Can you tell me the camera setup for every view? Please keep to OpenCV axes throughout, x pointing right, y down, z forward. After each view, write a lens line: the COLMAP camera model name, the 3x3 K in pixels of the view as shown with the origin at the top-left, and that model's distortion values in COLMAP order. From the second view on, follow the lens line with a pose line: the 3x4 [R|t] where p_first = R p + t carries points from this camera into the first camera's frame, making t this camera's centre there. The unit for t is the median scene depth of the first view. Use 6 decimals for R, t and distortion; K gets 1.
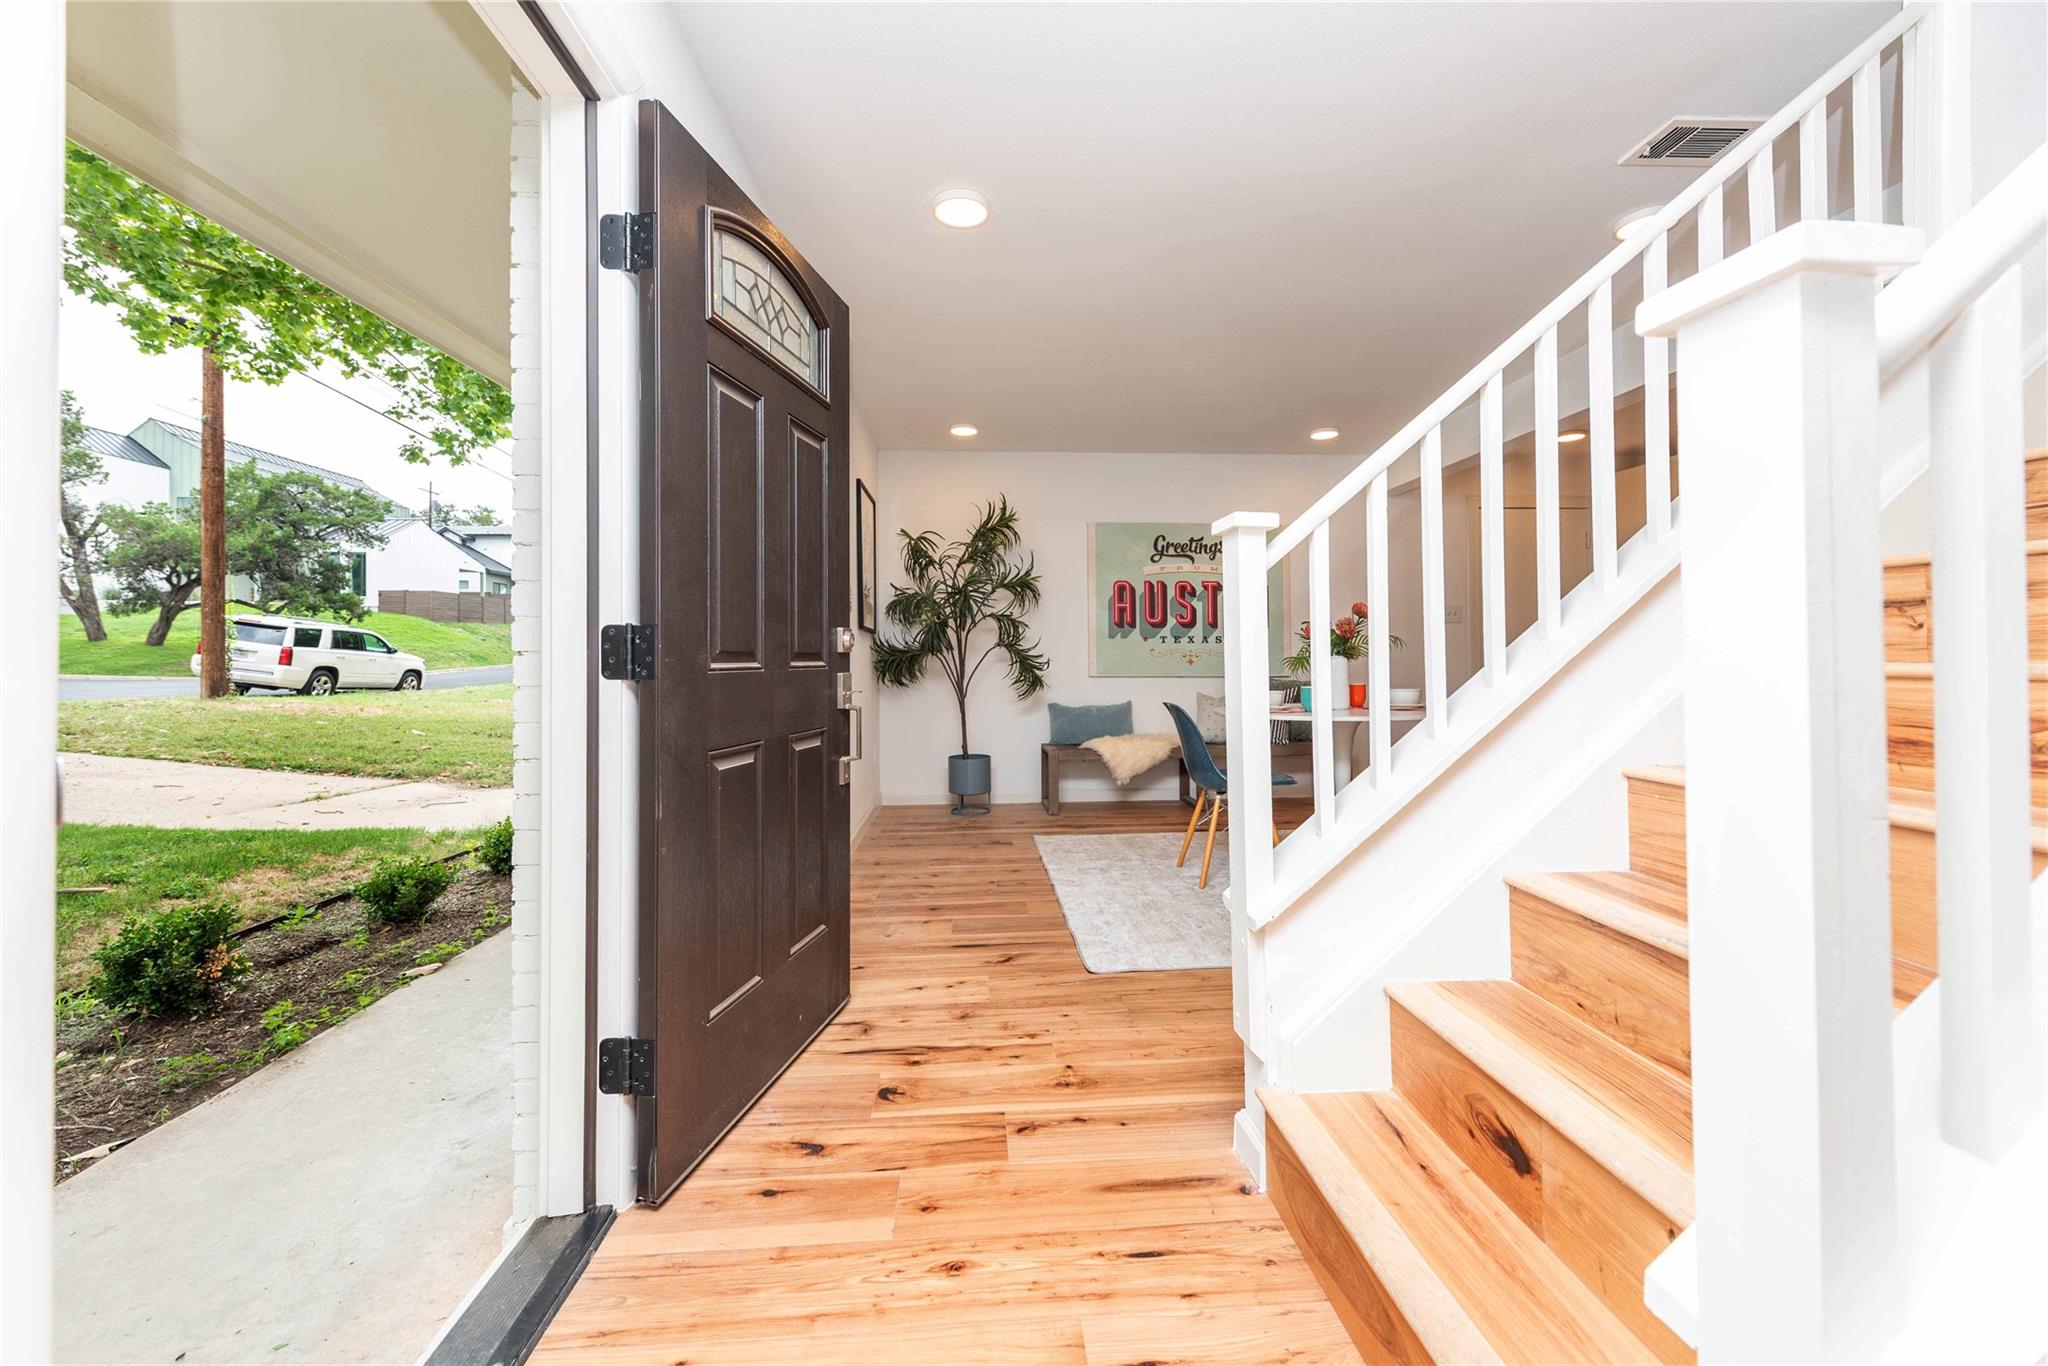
lens RADIAL K [[807.1, 0, 1049.6], [0, 807.1, 648.1], [0, 0, 1]] dist [0.000401, -0.001068]
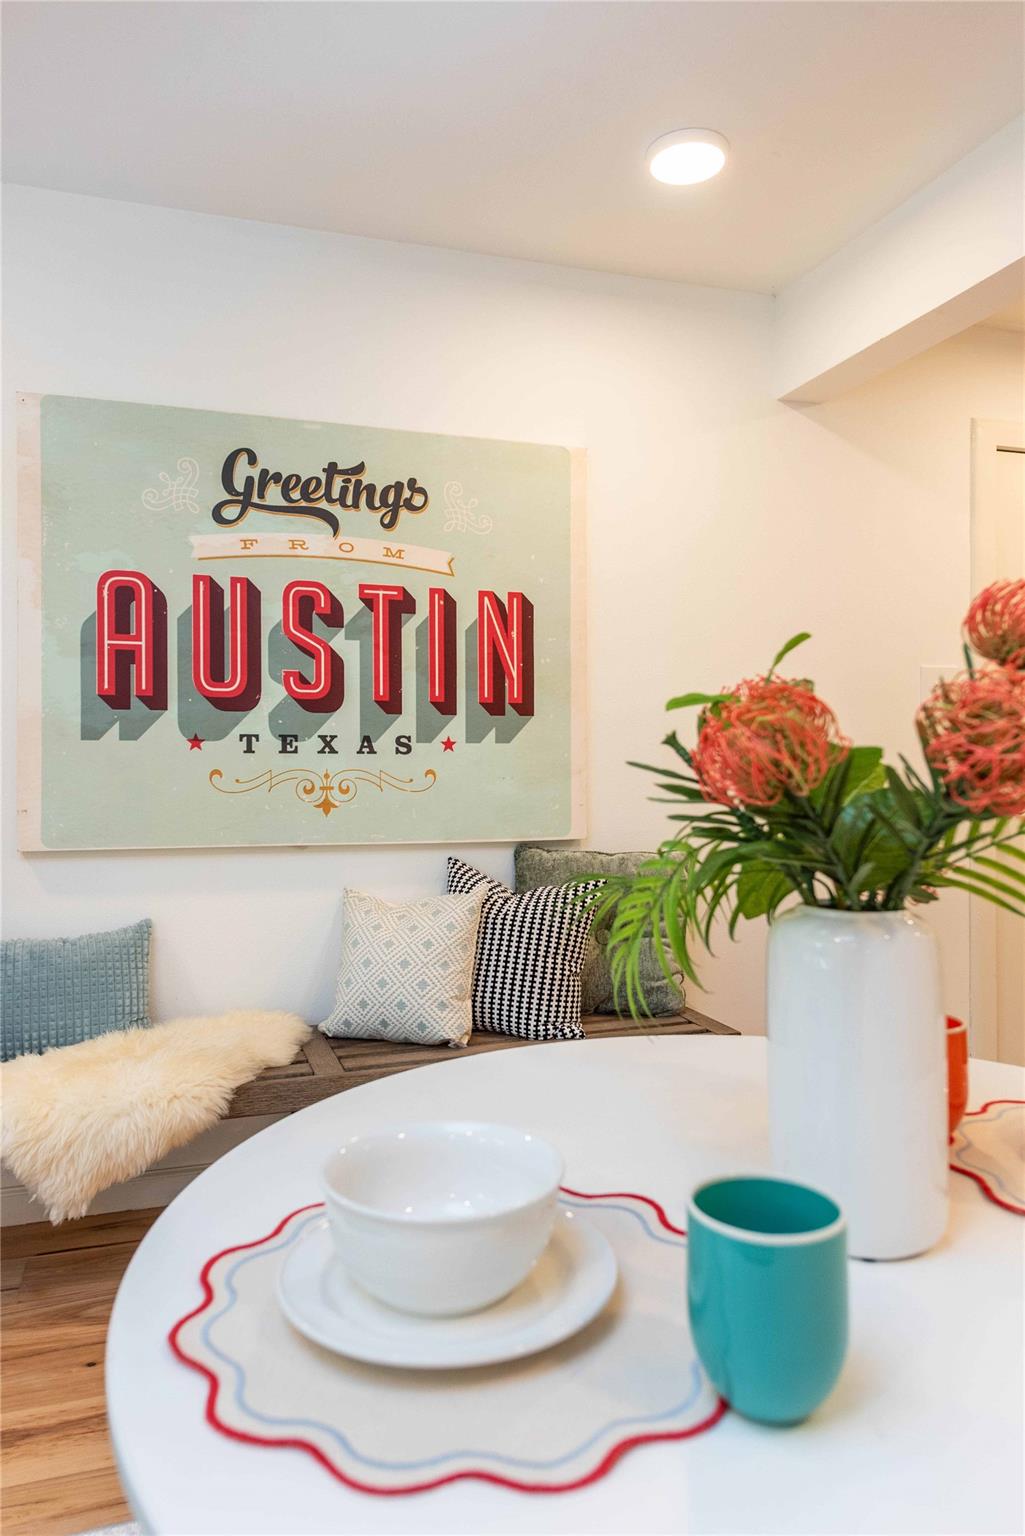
lens RADIAL K [[1078.7, 0, 552.7], [0, 1078.7, 750.1], [0, 0, 1]] dist [0.031809, -0.007042]
pose [[0.966755, 0.005913, 0.255635, 0.153993], [-0.010299, 0.999822, 0.015824, -0.017261], [-0.255496, -0.017931, 0.966644, 0.522340]]
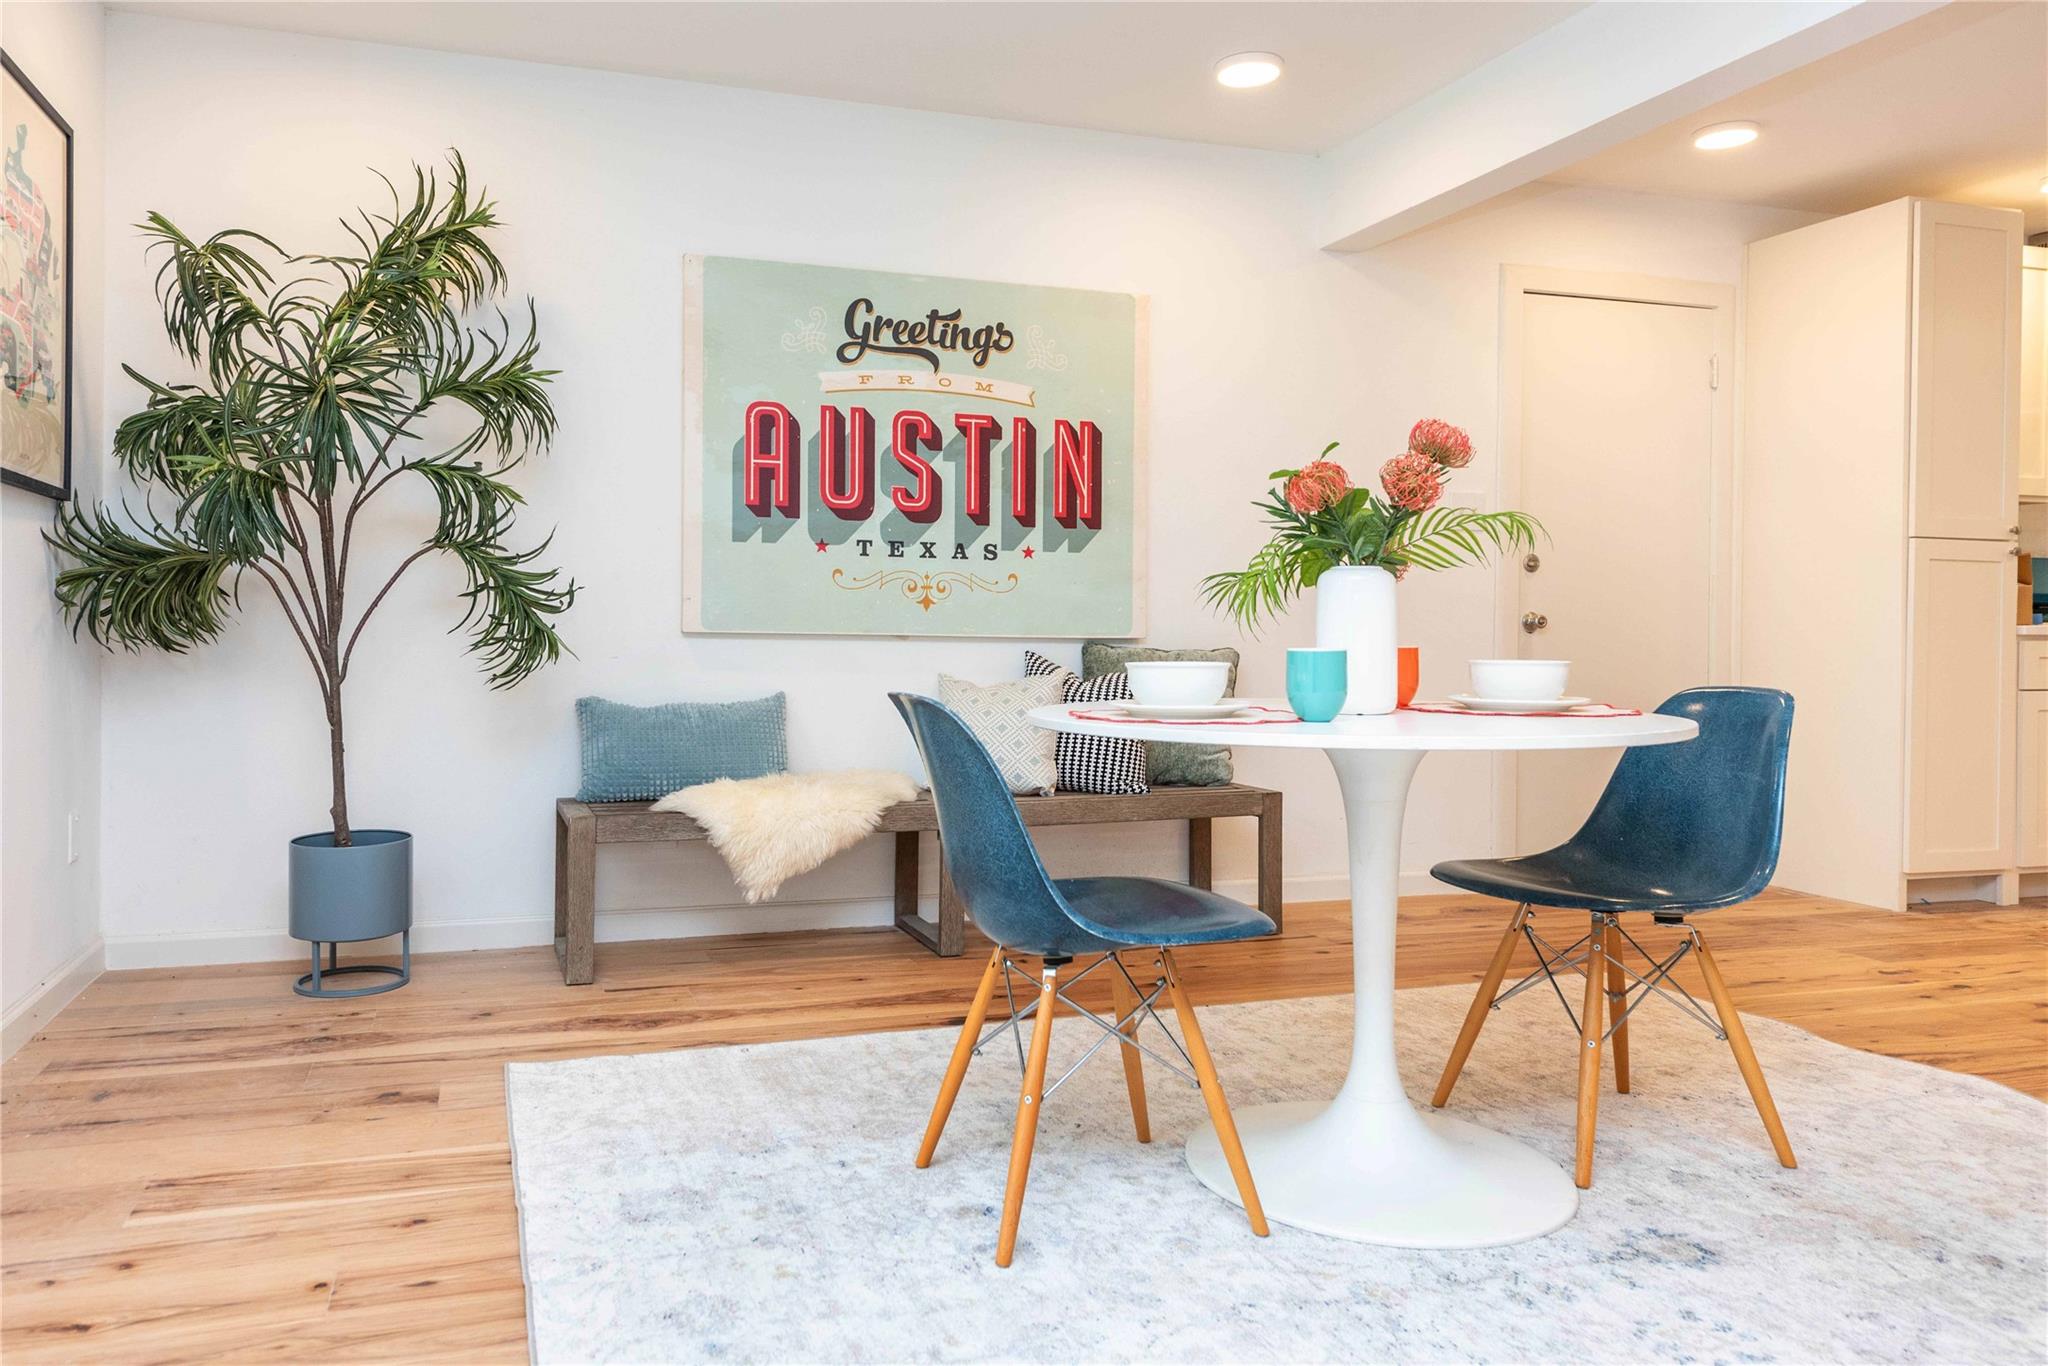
lens RADIAL K [[1438.2, 0, 974.0], [0, 1438.2, 628.1], [0, 0, 1]] dist [0.031809, -0.007042]
pose [[0.971614, 0.016950, 0.235965, 0.021398], [-0.020558, 0.999706, 0.012835, 0.020937], [-0.235678, -0.017321, 0.971677, 0.266655]]
